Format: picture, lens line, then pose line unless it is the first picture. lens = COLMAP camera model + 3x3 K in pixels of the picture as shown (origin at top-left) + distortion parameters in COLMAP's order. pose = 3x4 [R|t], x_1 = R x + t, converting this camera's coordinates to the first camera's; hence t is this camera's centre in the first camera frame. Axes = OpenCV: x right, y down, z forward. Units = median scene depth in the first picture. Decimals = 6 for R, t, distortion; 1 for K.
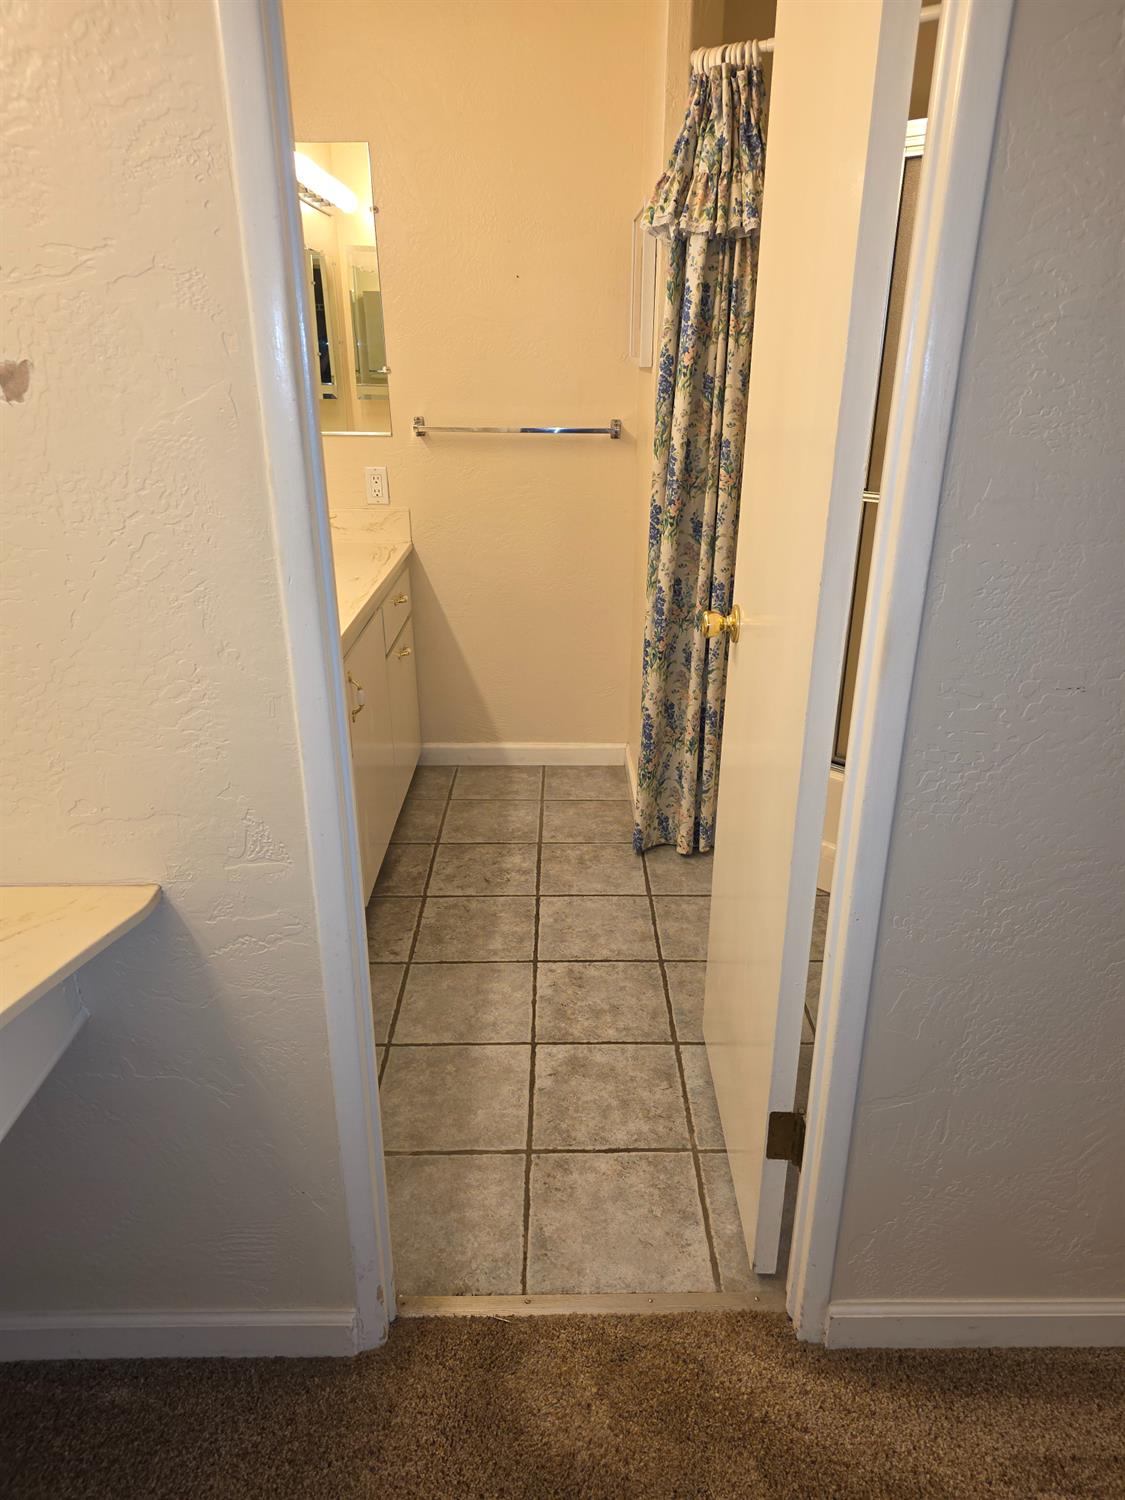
lens RADIAL K [[984.2, 0, 583.4], [0, 984.2, 788.5], [0, 0, 1]] dist [0.067522, -0.036419]
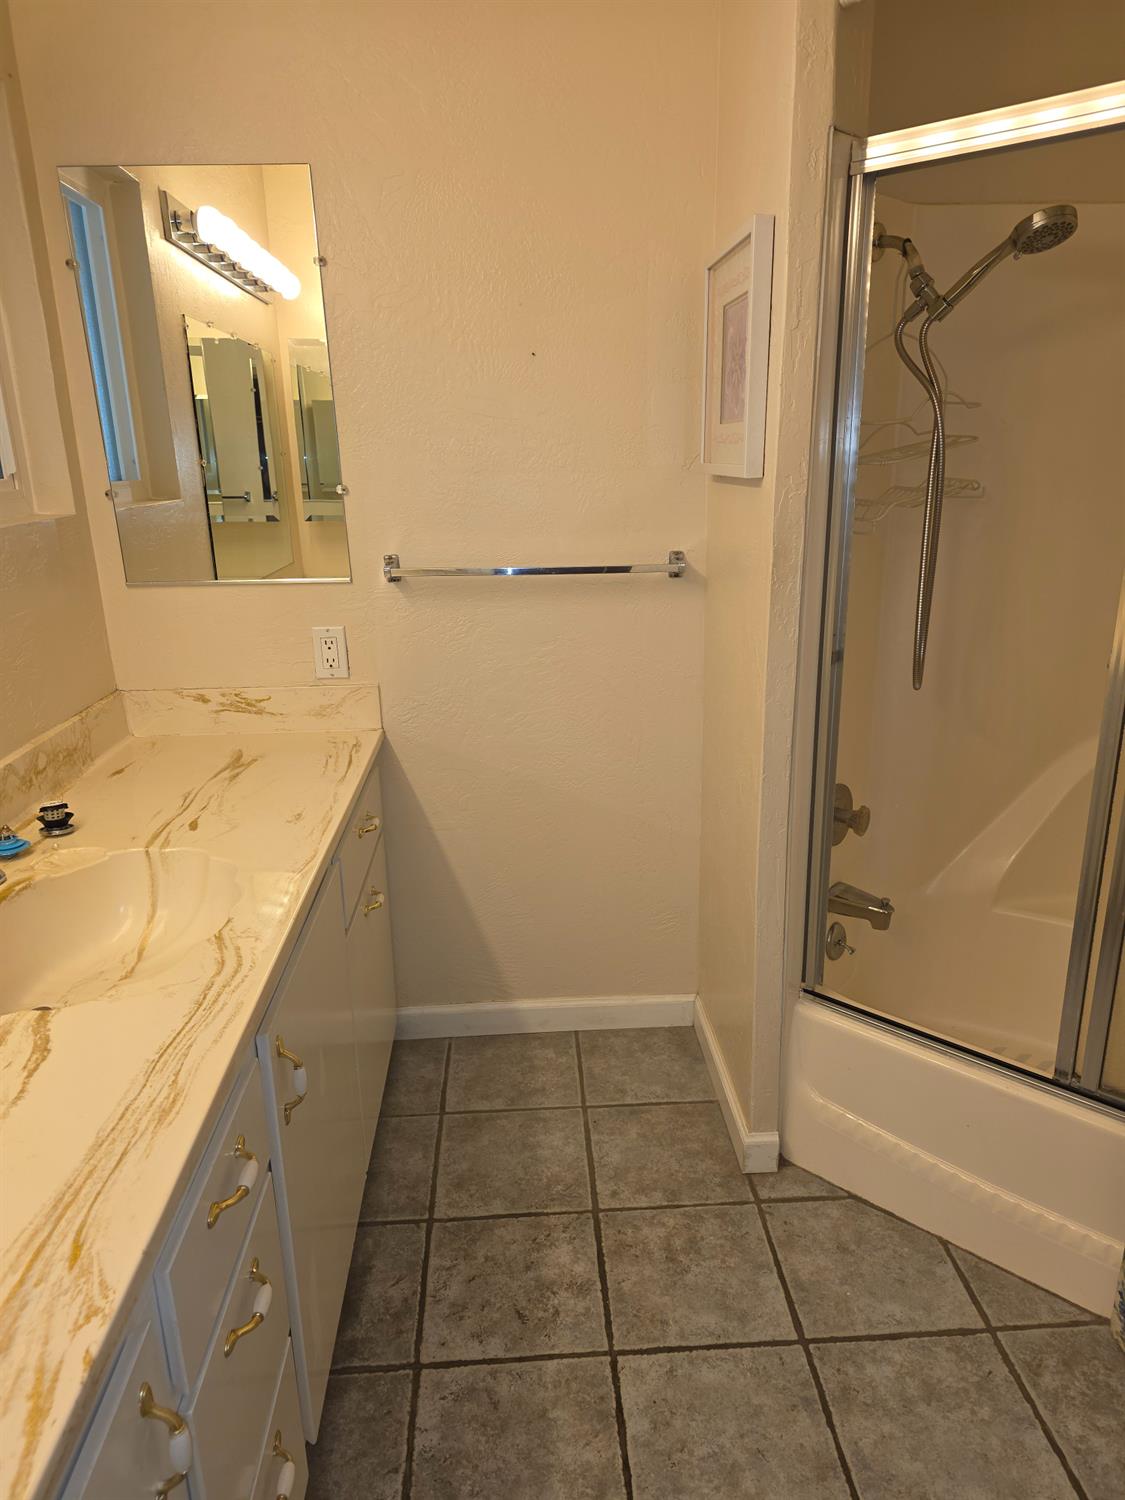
lens RADIAL K [[991.5, 0, 559.2], [0, 991.5, 744.1], [0, 0, 1]] dist [0.041490, -0.030585]
pose [[0.999095, -0.034389, 0.025031, -0.069238], [0.037269, 0.991391, -0.125515, -0.150110], [-0.020499, 0.126335, 0.991776, 0.321785]]
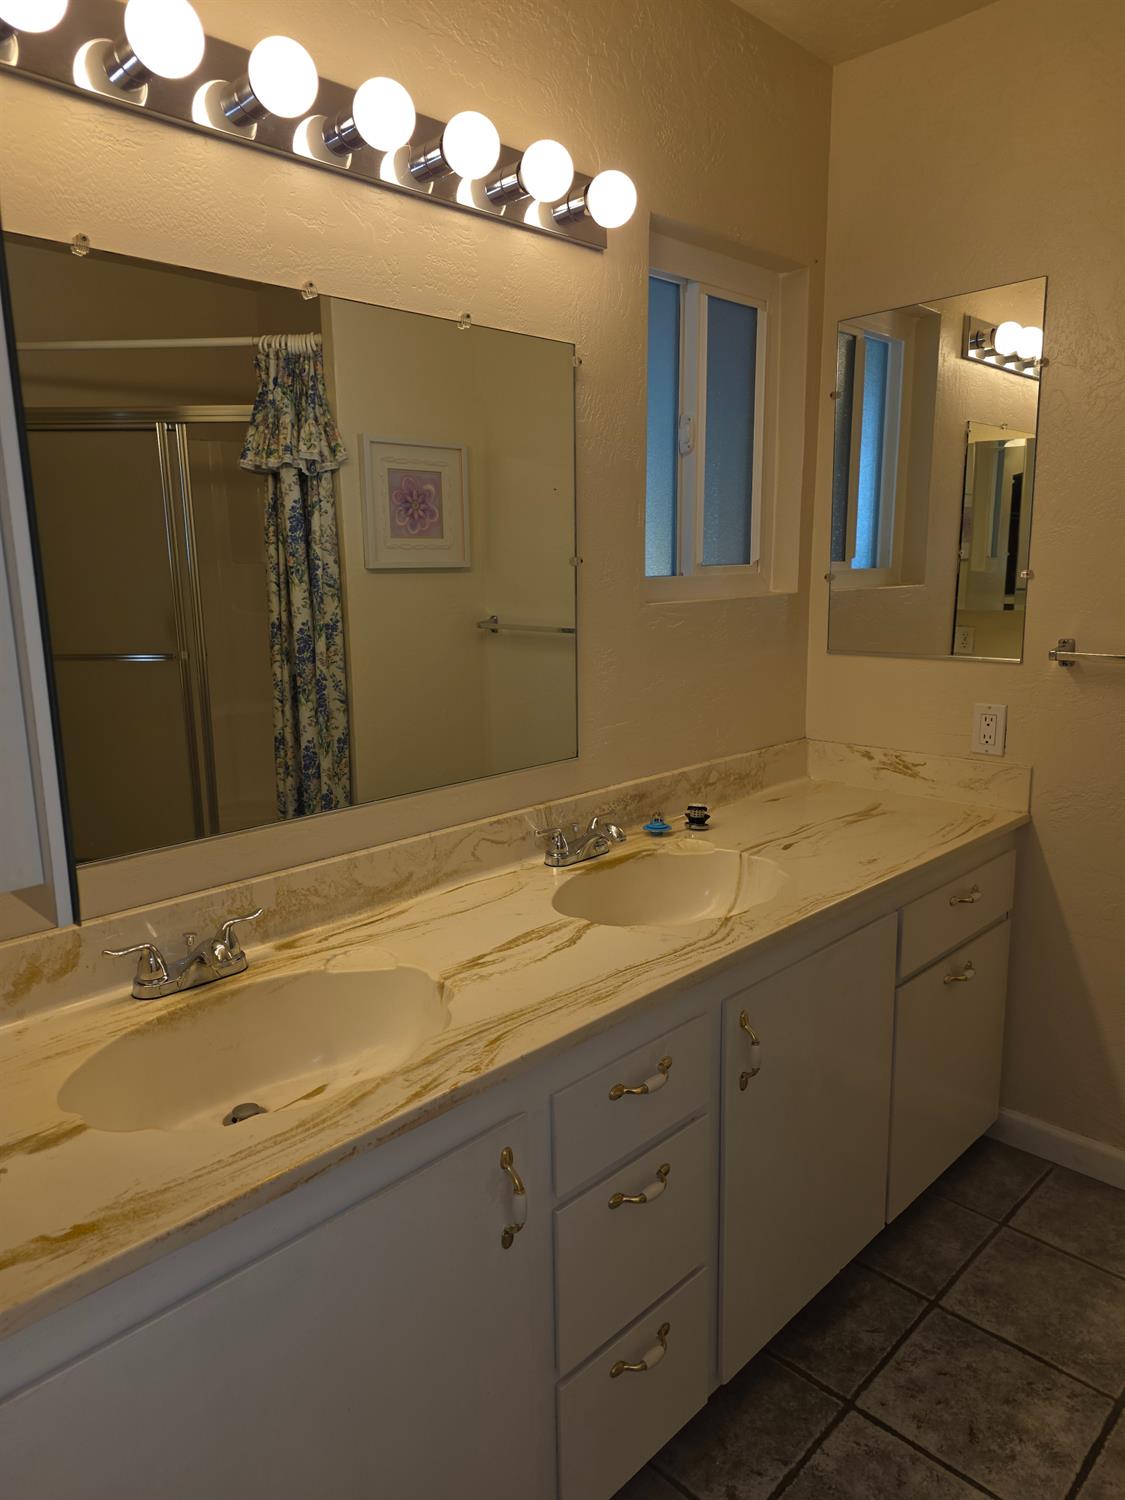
lens RADIAL K [[996.3, 0, 562.5], [0, 996.3, 750.0], [0, 0, 1]] dist [0.056573, -0.037426]
pose [[0.685798, 0.112765, -0.719002, 0.098712], [-0.271156, 0.956385, -0.108638, -0.132046], [0.675393, 0.269465, 0.686464, 0.311304]]
